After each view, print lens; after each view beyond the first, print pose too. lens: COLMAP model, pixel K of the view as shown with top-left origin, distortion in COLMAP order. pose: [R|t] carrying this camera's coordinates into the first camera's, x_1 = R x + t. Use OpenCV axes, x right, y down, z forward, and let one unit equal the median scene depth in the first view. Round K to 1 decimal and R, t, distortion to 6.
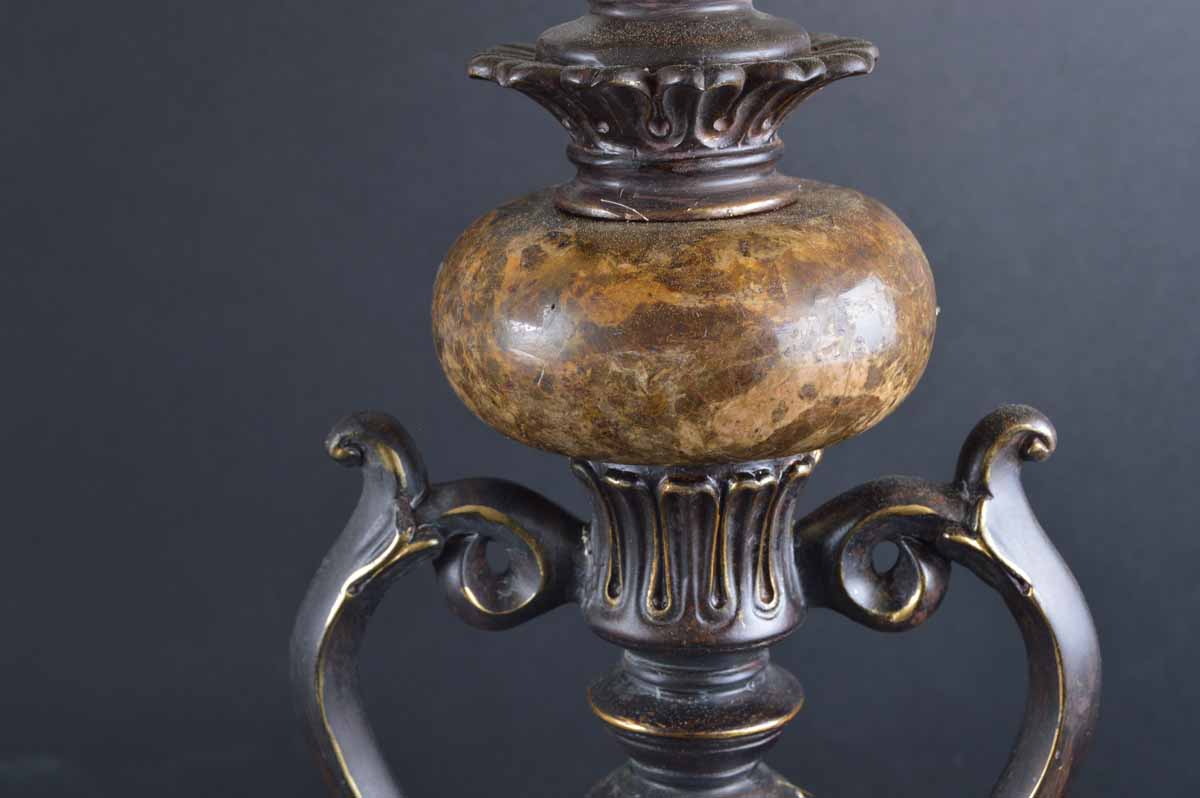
lens RADIAL K [[2531.1, 0, 600.0], [0, 2531.1, 399.0], [0, 0, 1]] dist [-0.020132, -0.082898]
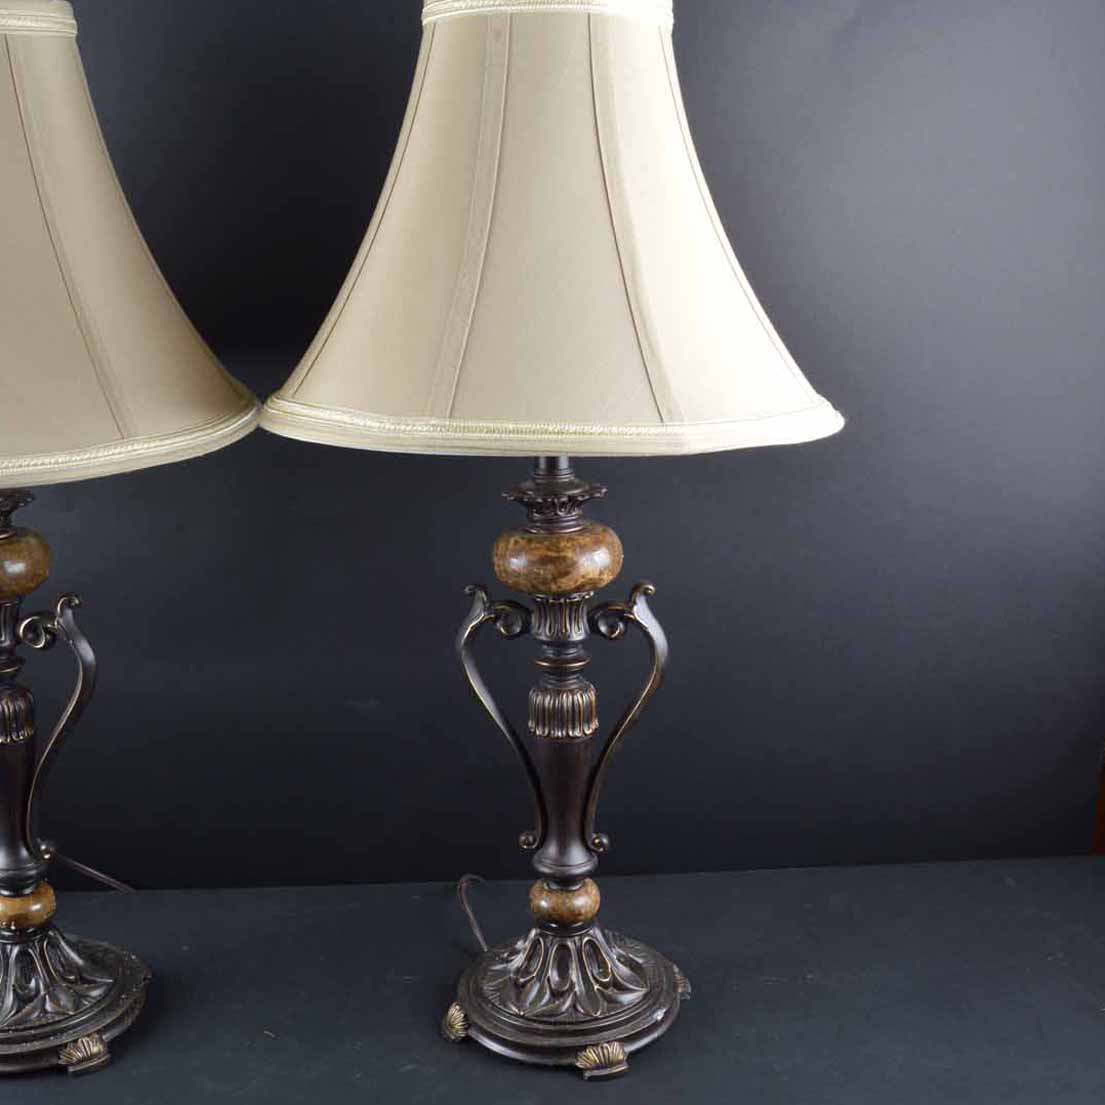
lens RADIAL K [[1648.1, 0, 552.5], [0, 1648.1, 552.5], [0, 0, 1]] dist [-0.181310, -0.003047]
pose [[0.998281, 0.004046, -0.058470, 0.178559], [-0.005590, 0.999639, -0.026276, 0.027078], [0.058342, 0.026558, 0.997943, -1.562383]]
